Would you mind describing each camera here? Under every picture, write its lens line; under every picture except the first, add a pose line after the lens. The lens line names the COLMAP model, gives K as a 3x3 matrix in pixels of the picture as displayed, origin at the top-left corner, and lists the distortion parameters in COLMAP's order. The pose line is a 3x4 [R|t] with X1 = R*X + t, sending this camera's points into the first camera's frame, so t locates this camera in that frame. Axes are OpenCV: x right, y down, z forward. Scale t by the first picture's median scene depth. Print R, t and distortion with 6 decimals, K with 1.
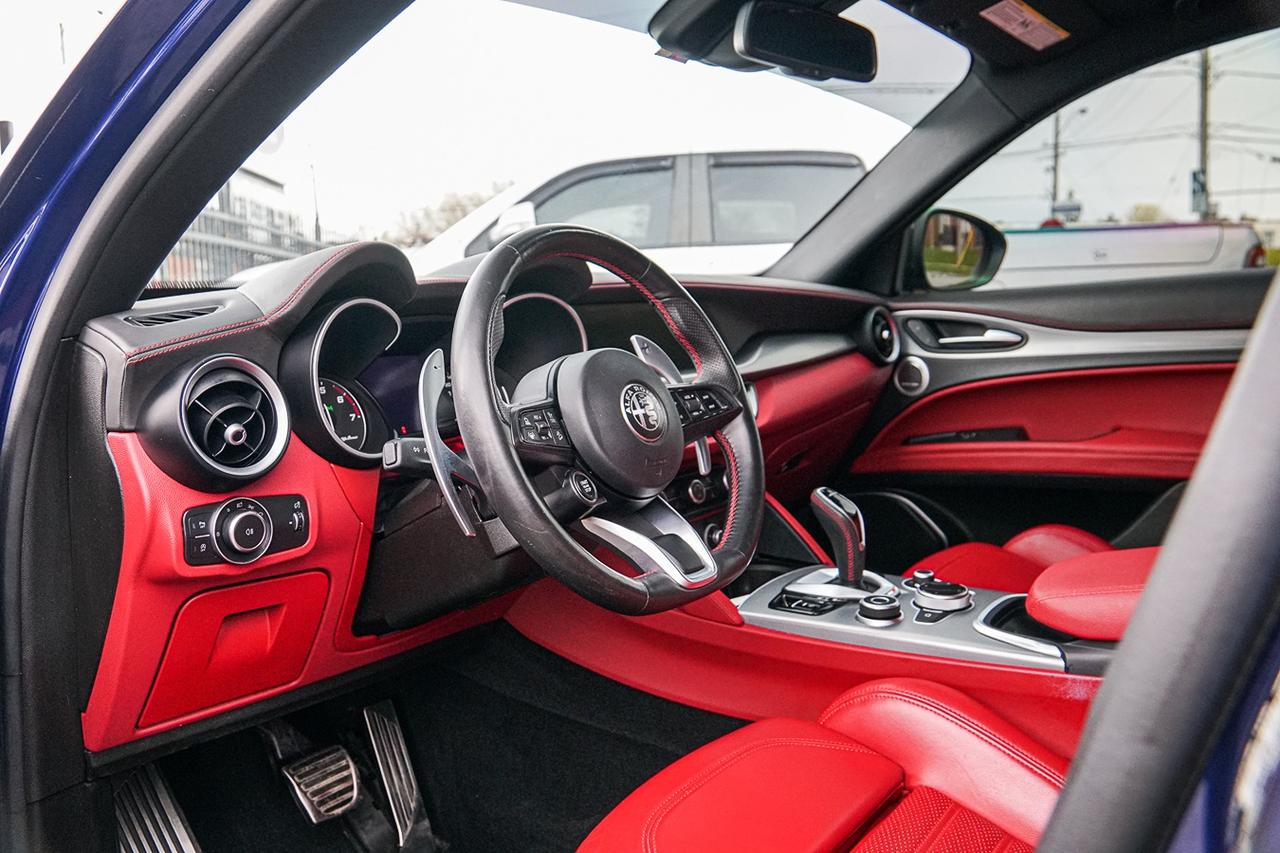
lens RADIAL K [[997.3, 0, 640.0], [0, 997.3, 426.5], [0, 0, 1]] dist [-0.140323, 0.133052]
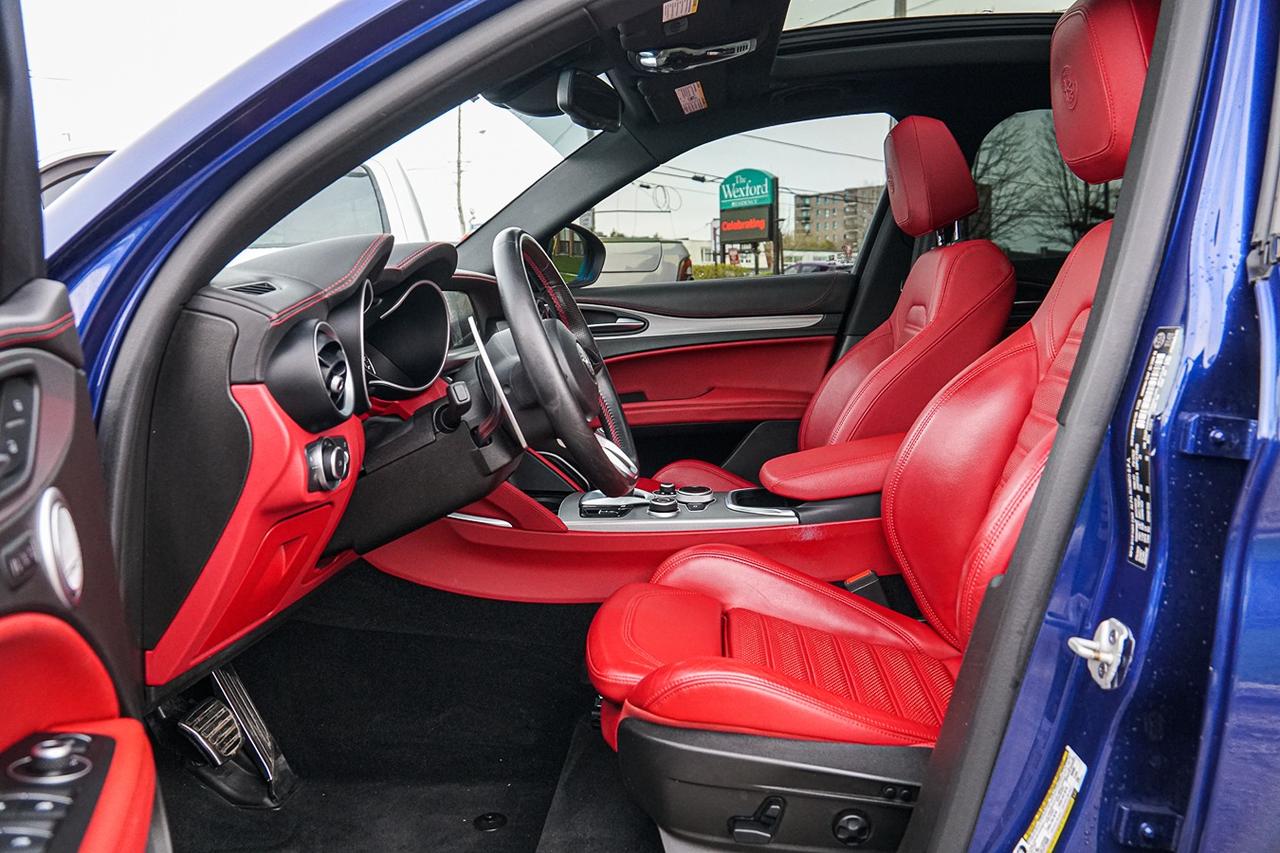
lens RADIAL K [[997.3, 0, 640.0], [0, 997.3, 426.5], [0, 0, 1]] dist [-0.140323, 0.133052]
pose [[0.835880, -0.055307, 0.546119, -0.510317], [0.058268, 0.998230, 0.011910, 0.046146], [-0.545811, 0.021866, 0.837623, -0.170113]]
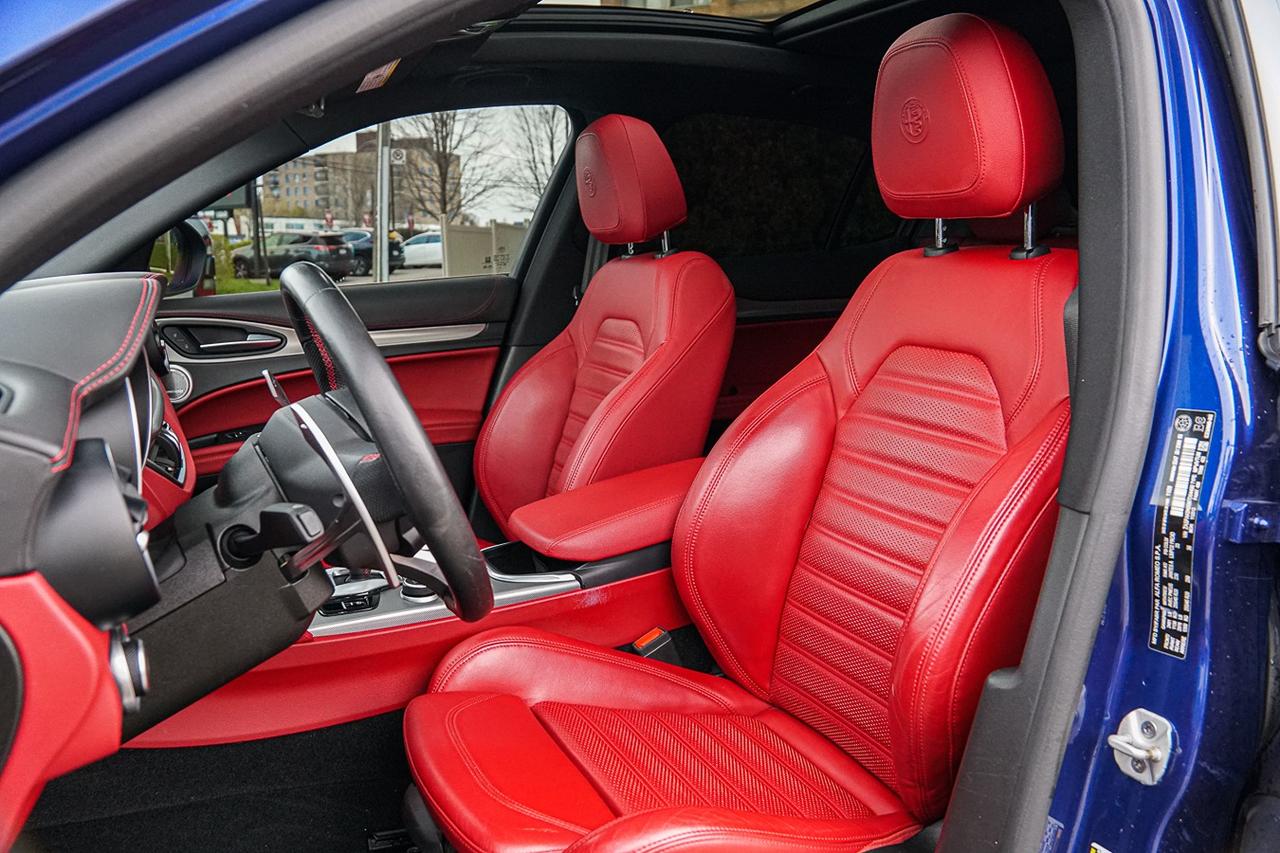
lens RADIAL K [[997.3, 0, 640.0], [0, 997.3, 426.5], [0, 0, 1]] dist [-0.140323, 0.133052]
pose [[0.459253, -0.120105, 0.880149, -0.577914], [0.097778, 0.991632, 0.084299, -0.068300], [-0.882908, 0.047344, 0.467153, 0.198269]]
